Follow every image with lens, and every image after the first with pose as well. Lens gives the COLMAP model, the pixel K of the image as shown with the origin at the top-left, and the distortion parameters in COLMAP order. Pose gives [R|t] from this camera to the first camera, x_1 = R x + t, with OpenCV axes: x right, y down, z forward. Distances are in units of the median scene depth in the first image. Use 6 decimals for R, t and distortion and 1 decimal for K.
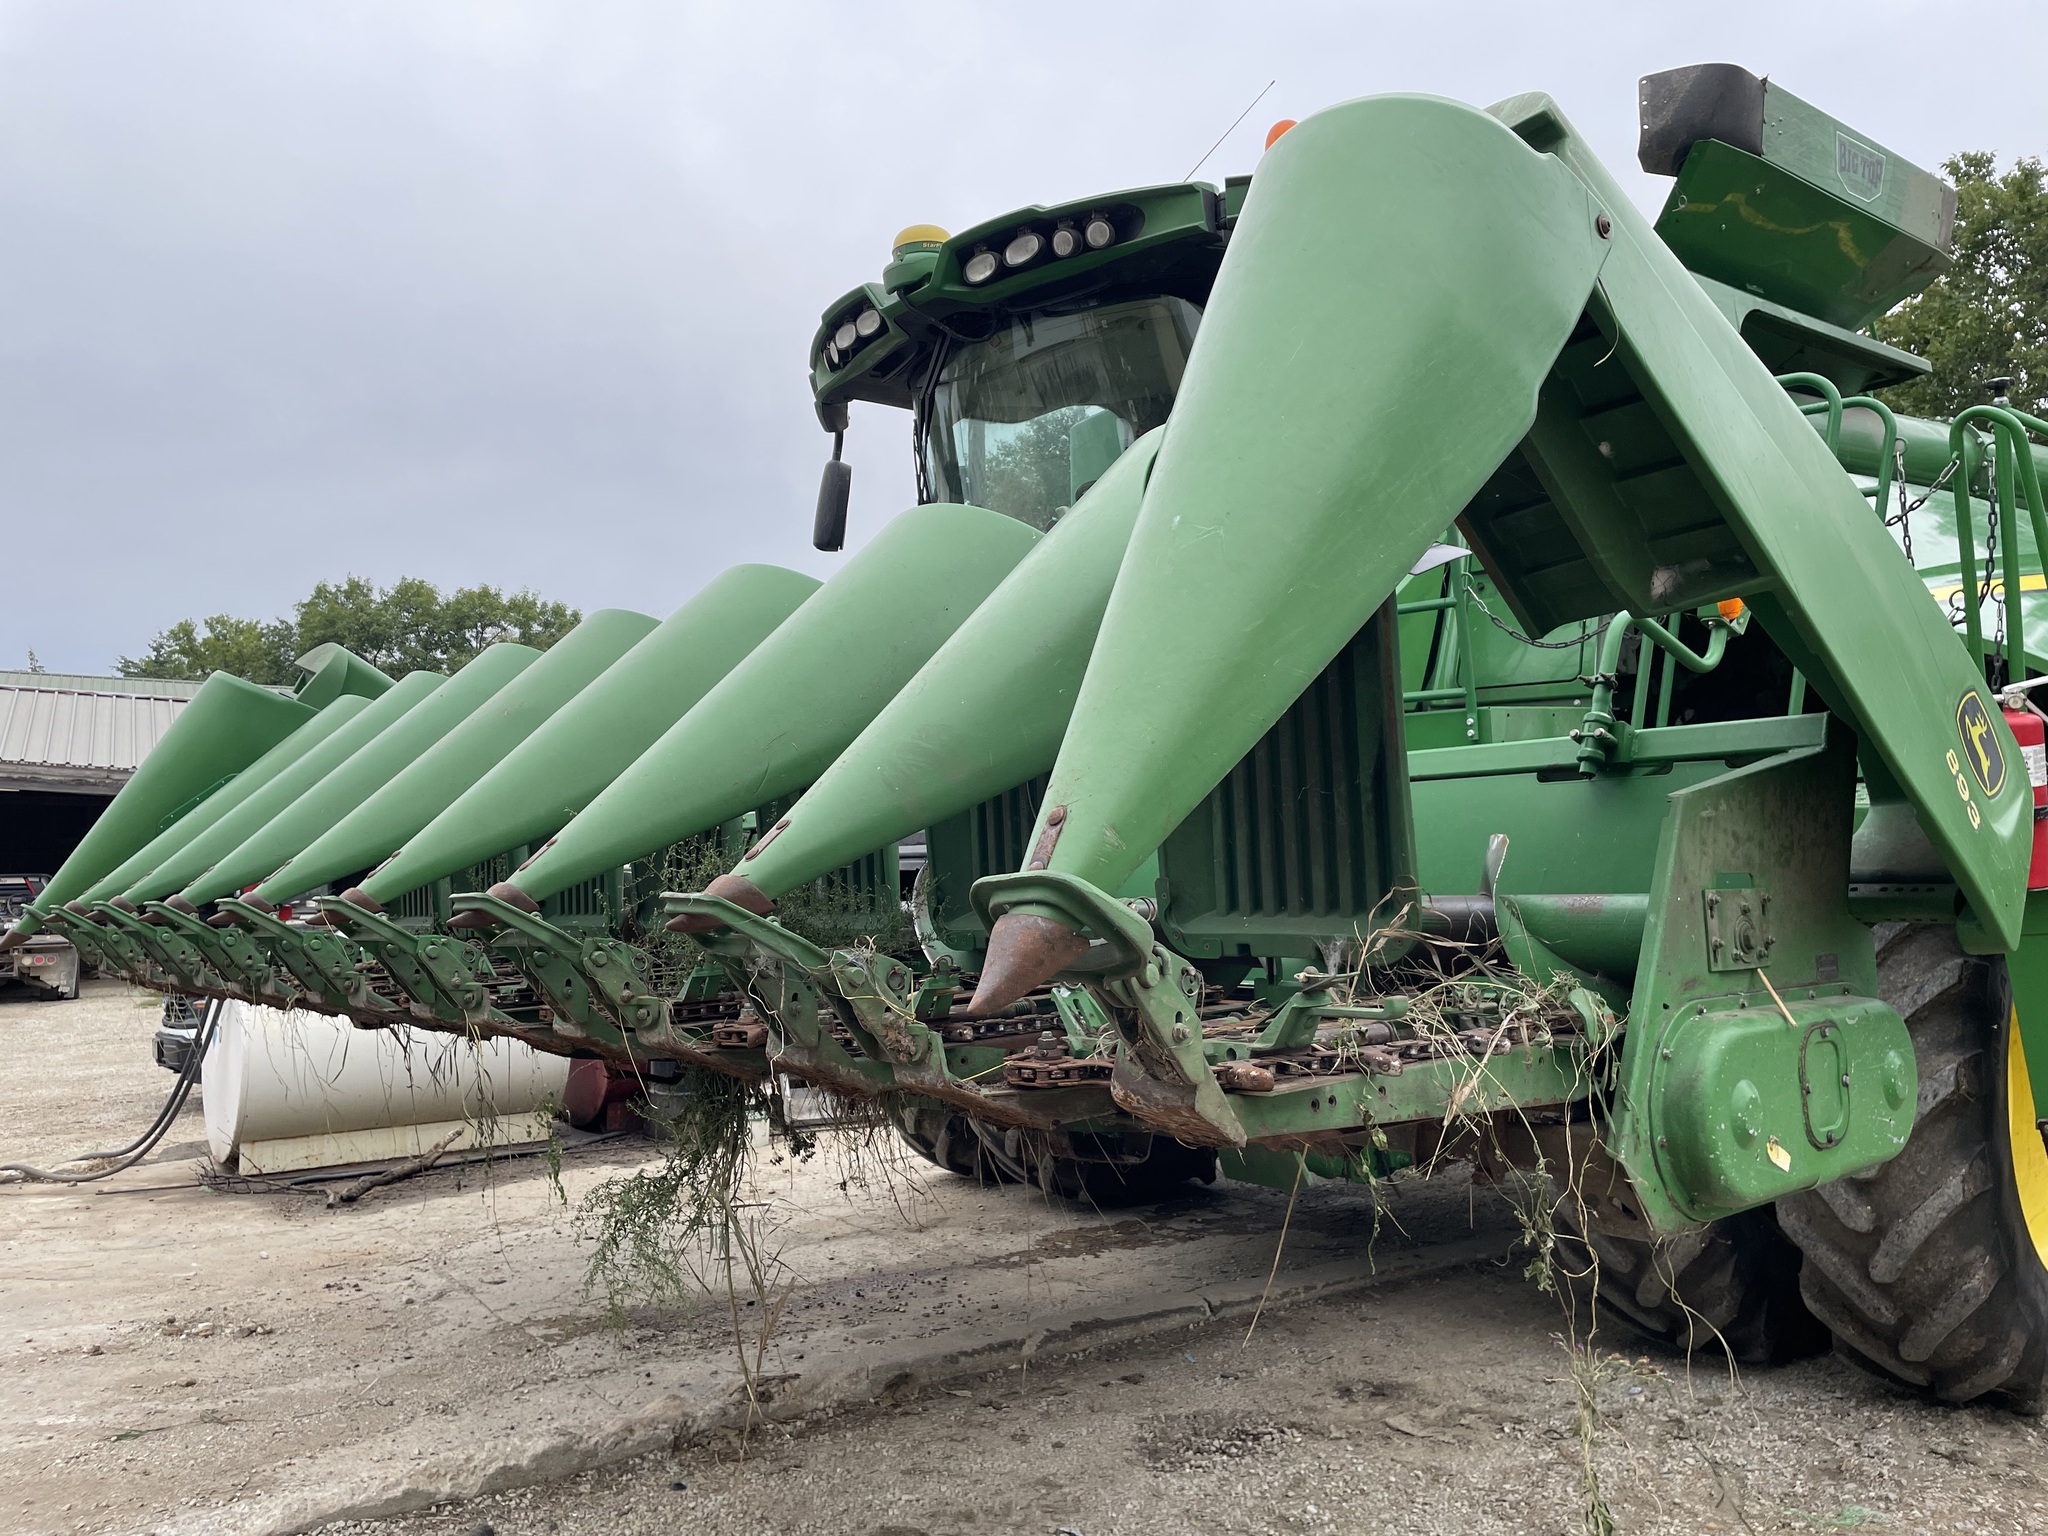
lens RADIAL K [[1567.4, 0, 1012.1], [0, 1567.4, 770.8], [0, 0, 1]] dist [0.064678, -0.098146]
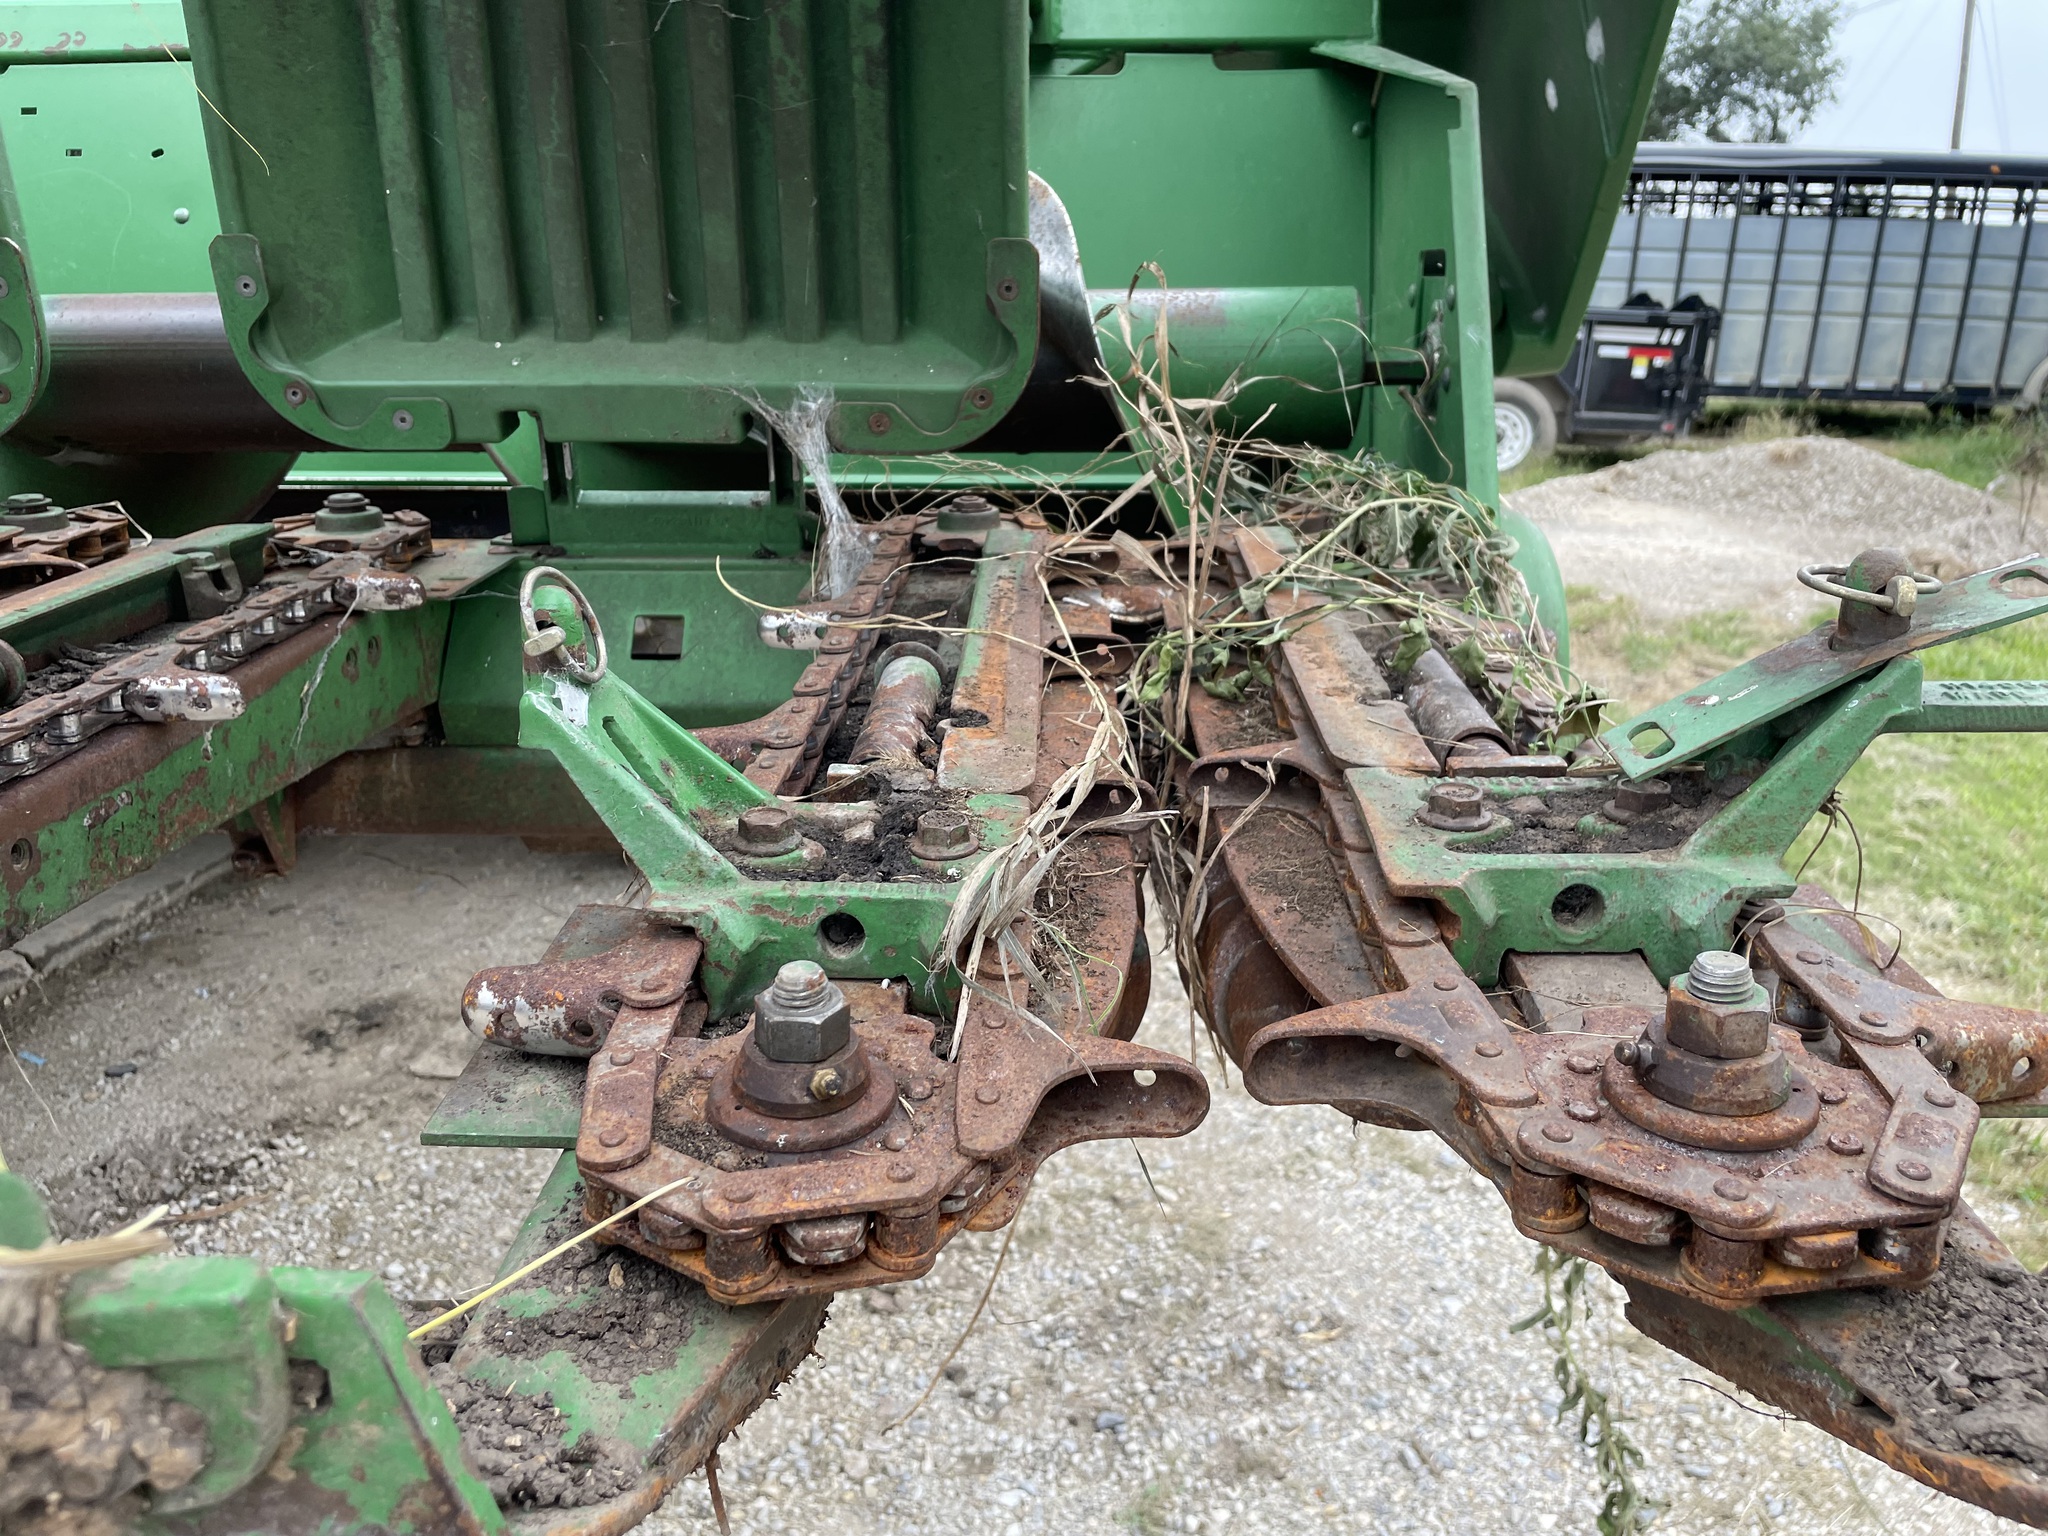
lens RADIAL K [[1567.4, 0, 1037.9], [0, 1567.4, 761.5], [0, 0, 1]] dist [0.064678, -0.098146]
pose [[0.671660, -0.207950, 0.711076, -0.067753], [-0.062923, 0.940319, 0.334426, 0.048500], [-0.738182, -0.269364, 0.618490, 0.598160]]
